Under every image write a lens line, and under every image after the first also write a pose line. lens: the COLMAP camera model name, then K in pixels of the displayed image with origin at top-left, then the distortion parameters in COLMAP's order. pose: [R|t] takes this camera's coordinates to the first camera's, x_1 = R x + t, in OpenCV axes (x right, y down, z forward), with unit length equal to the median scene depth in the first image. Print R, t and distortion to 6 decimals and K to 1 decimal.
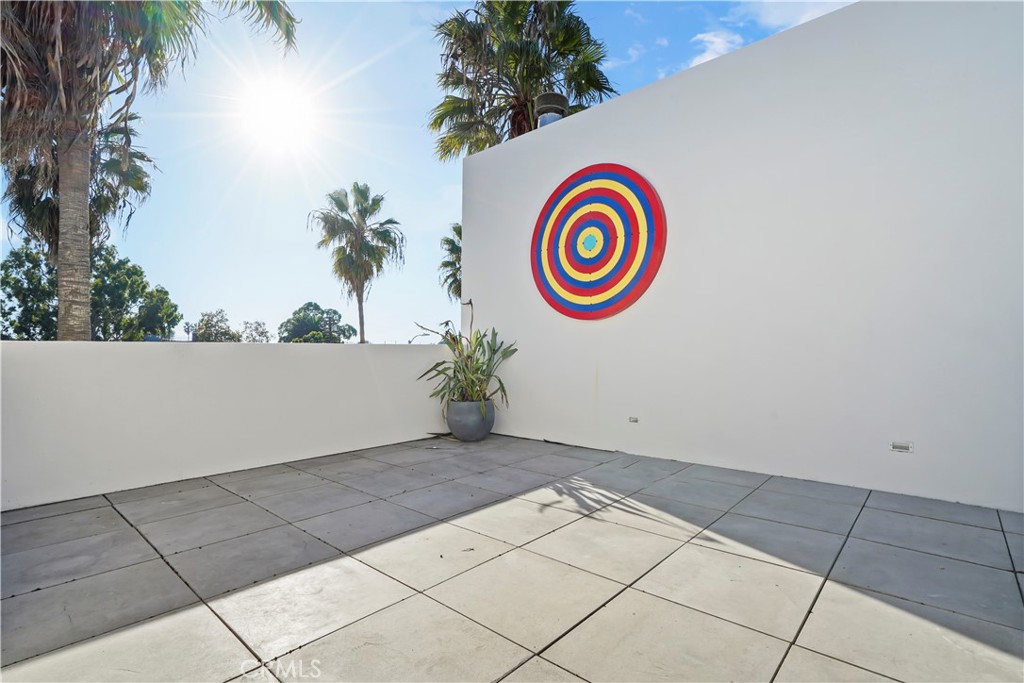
lens RADIAL K [[472.9, 0, 513.1], [0, 472.9, 357.0], [0, 0, 1]] dist [-0.005491, 0.002462]
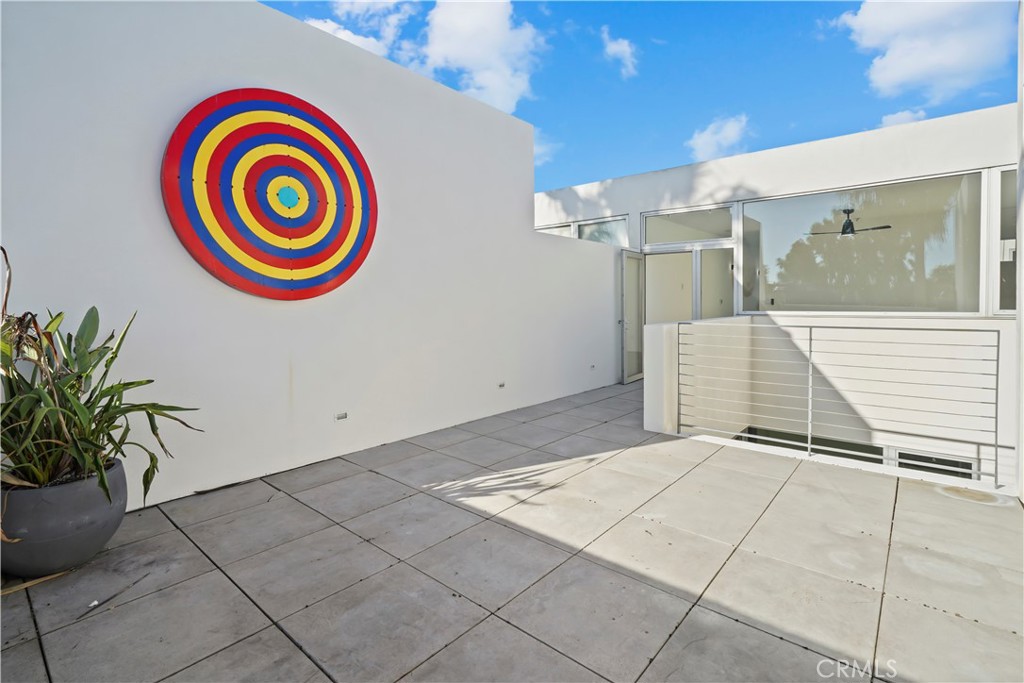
lens RADIAL K [[472.9, 0, 520.8], [0, 472.9, 303.1], [0, 0, 1]] dist [-0.005491, 0.002462]
pose [[-0.001050, 0.008428, 0.999964, -0.812001], [0.019517, 0.999774, -0.008406, -0.082767], [-0.999809, 0.019508, -0.001214, 0.876451]]
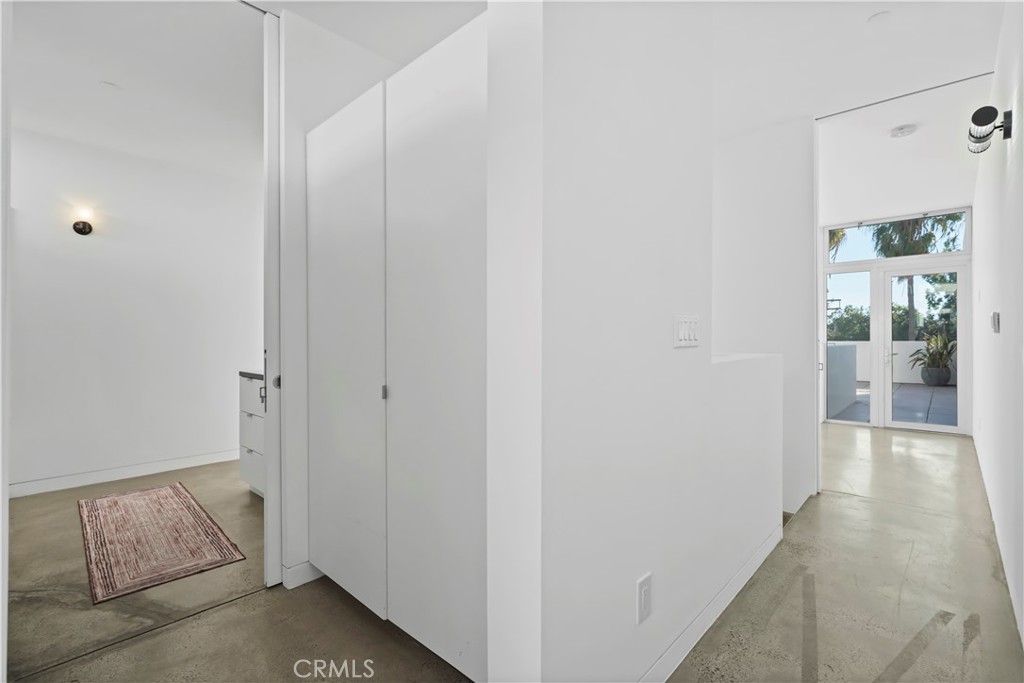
lens RADIAL K [[472.9, 0, 515.9], [0, 472.9, 338.3], [0, 0, 1]] dist [-0.005491, 0.002462]
pose [[-0.020136, 0.007762, -0.999767, 0.377100], [-0.007930, 0.999937, 0.007923, -0.008393], [0.999766, 0.008088, -0.020073, -0.146983]]
